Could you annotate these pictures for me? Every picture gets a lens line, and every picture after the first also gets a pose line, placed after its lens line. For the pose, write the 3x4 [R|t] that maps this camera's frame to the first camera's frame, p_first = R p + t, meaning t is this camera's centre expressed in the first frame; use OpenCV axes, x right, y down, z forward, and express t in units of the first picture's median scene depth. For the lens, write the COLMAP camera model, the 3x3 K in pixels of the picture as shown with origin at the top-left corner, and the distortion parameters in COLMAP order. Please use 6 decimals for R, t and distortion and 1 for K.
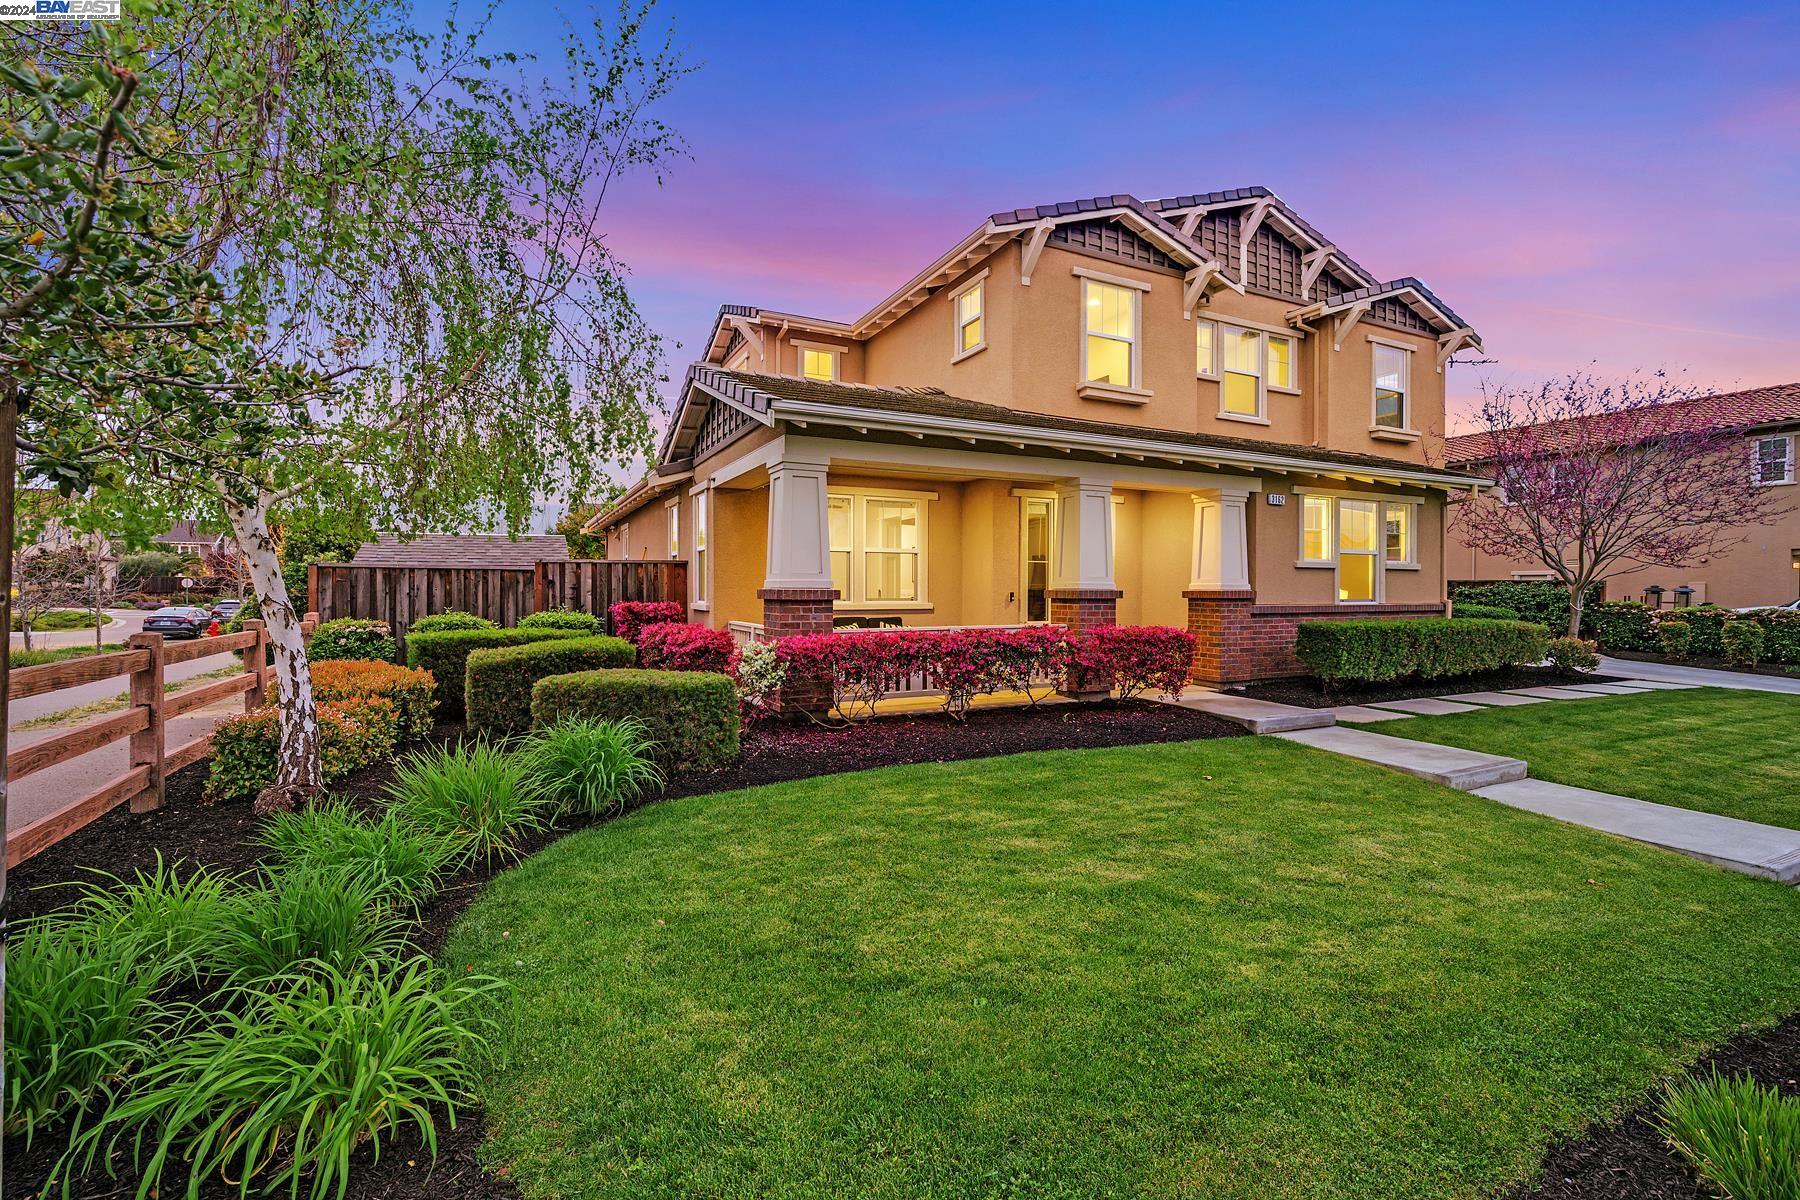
lens RADIAL K [[796.4, 0, 900.0], [0, 796.4, 600.0], [0, 0, 1]] dist [-0.002184, -0.000202]
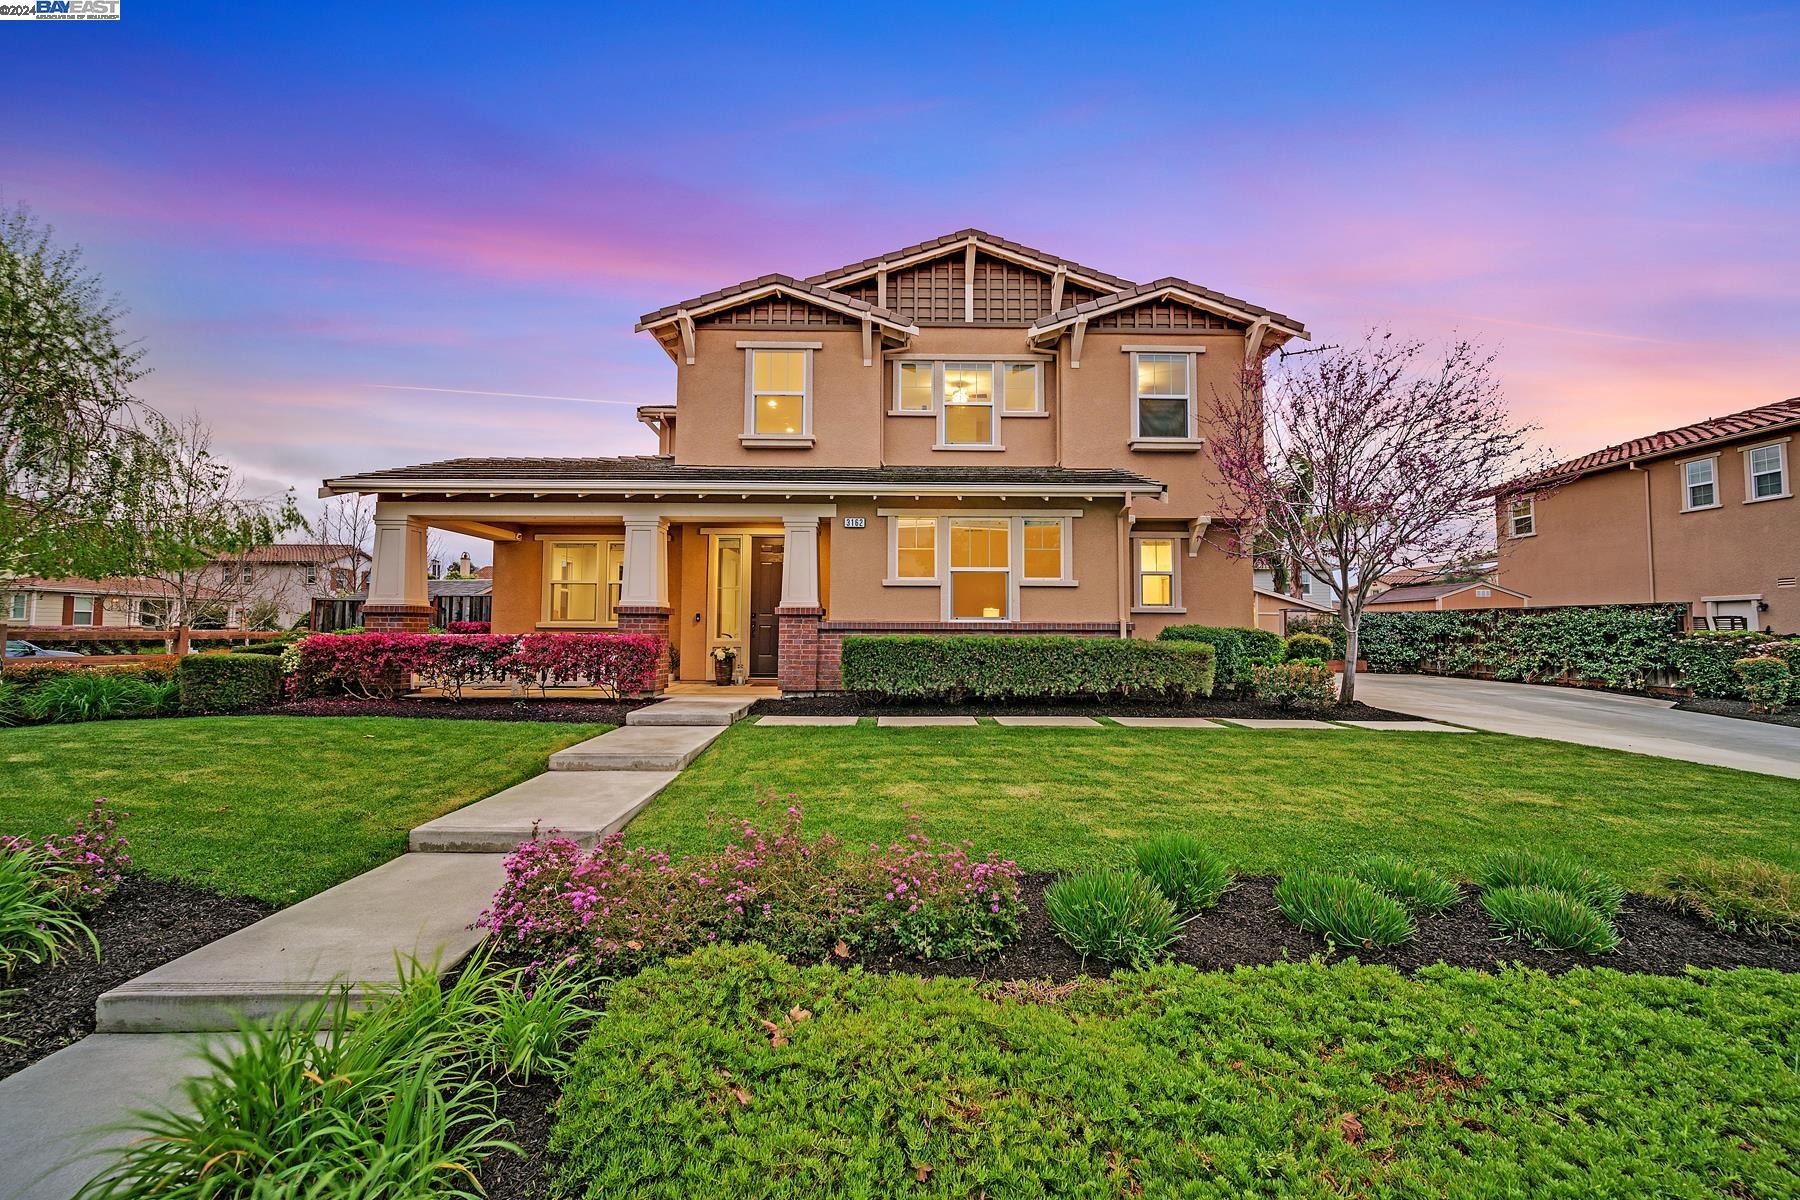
lens RADIAL K [[710.1, 0, 900.0], [0, 710.1, 600.0], [0, 0, 1]] dist [-0.000067, 0.000131]
pose [[0.897649, -0.019562, -0.440277, 0.874478], [-0.008435, 0.998069, -0.061544, 0.033001], [0.440630, 0.058959, 0.895750, 0.165957]]
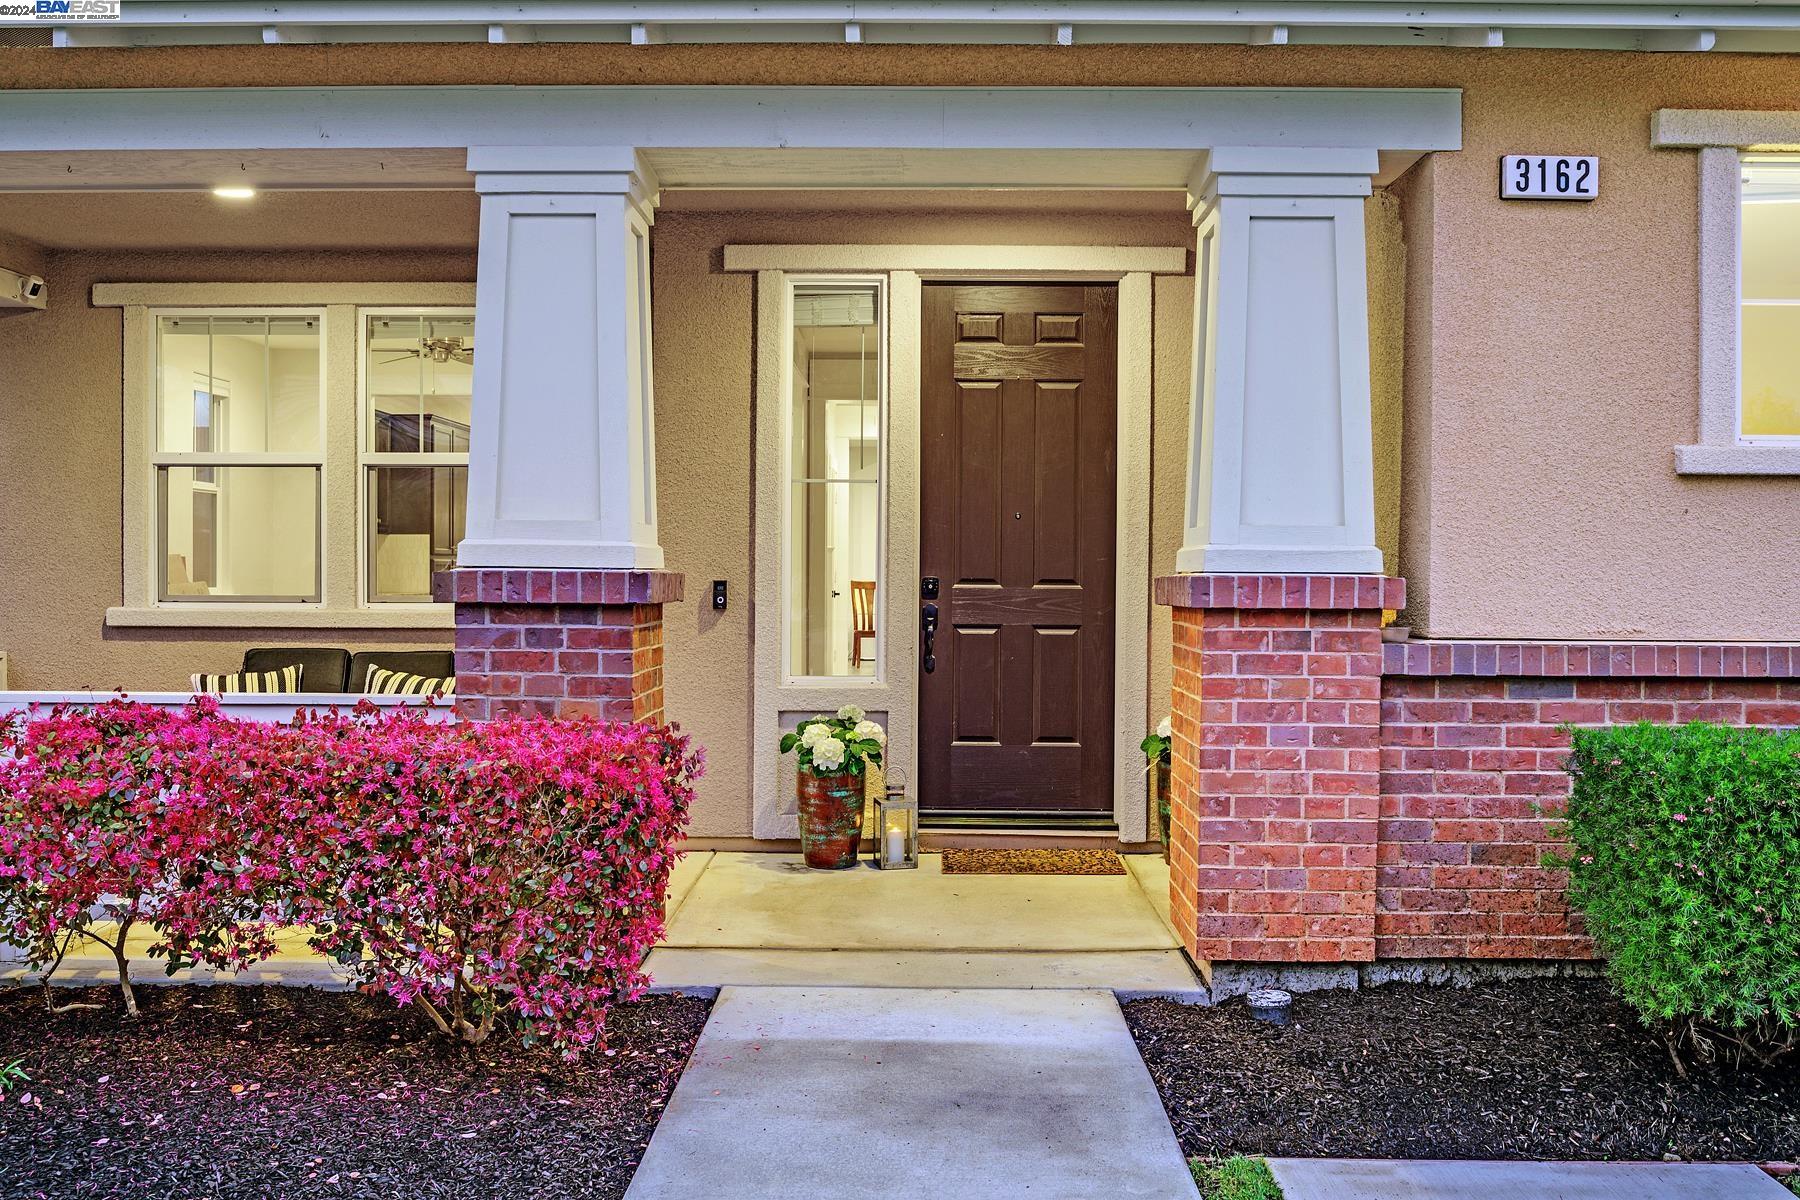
lens RADIAL K [[1566.9, 0, 906.4], [0, 1566.9, 557.2], [0, 0, 1]] dist [-0.010502, -0.004036]
pose [[0.889153, -0.004017, -0.457592, 0.476895], [-0.007144, 0.999718, -0.022658, -0.005144], [0.457554, 0.023415, 0.888874, 0.480572]]
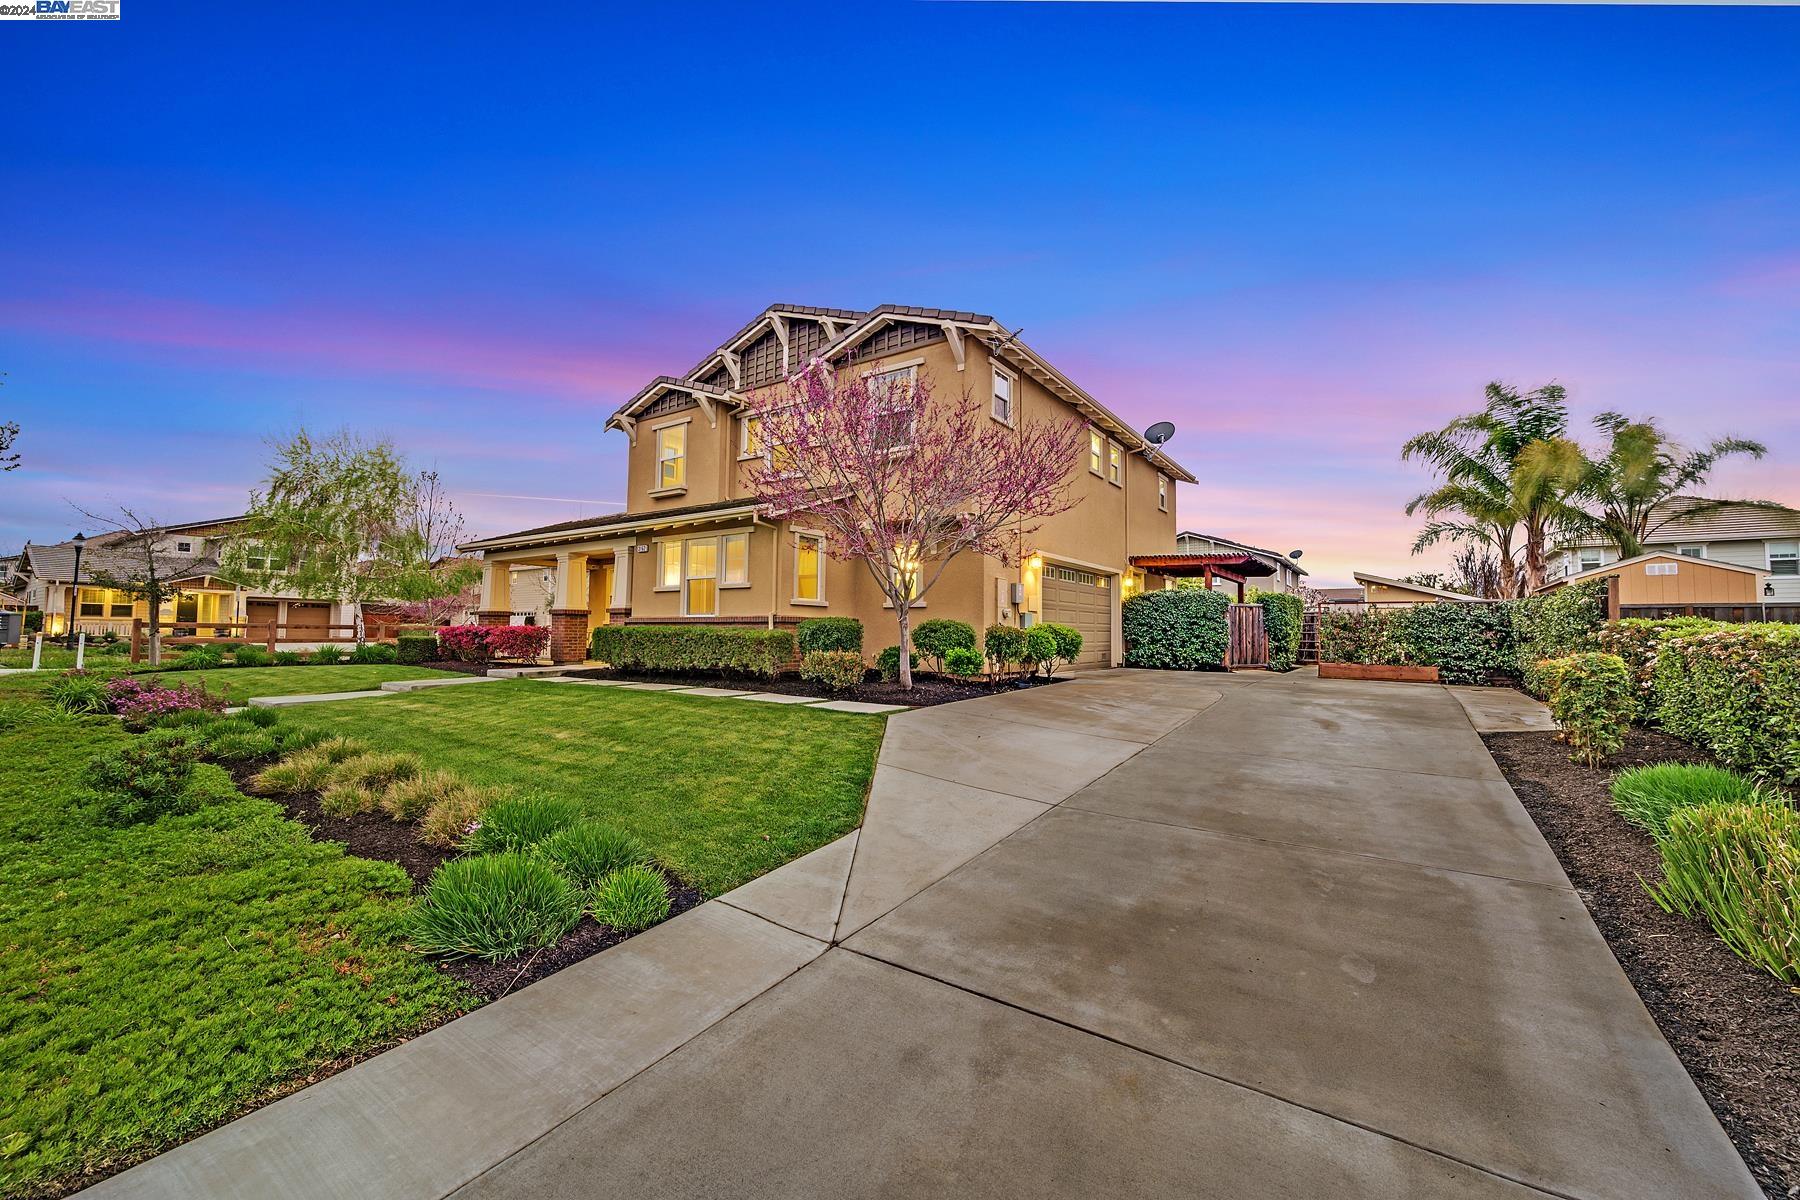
lens RADIAL K [[710.1, 0, 900.0], [0, 710.1, 600.0], [0, 0, 1]] dist [-0.000067, 0.000131]
pose [[0.478144, -0.041550, -0.877298, 1.763100], [-0.021314, 0.998037, -0.058885, 0.039628], [0.878023, 0.046855, 0.476320, 0.726753]]
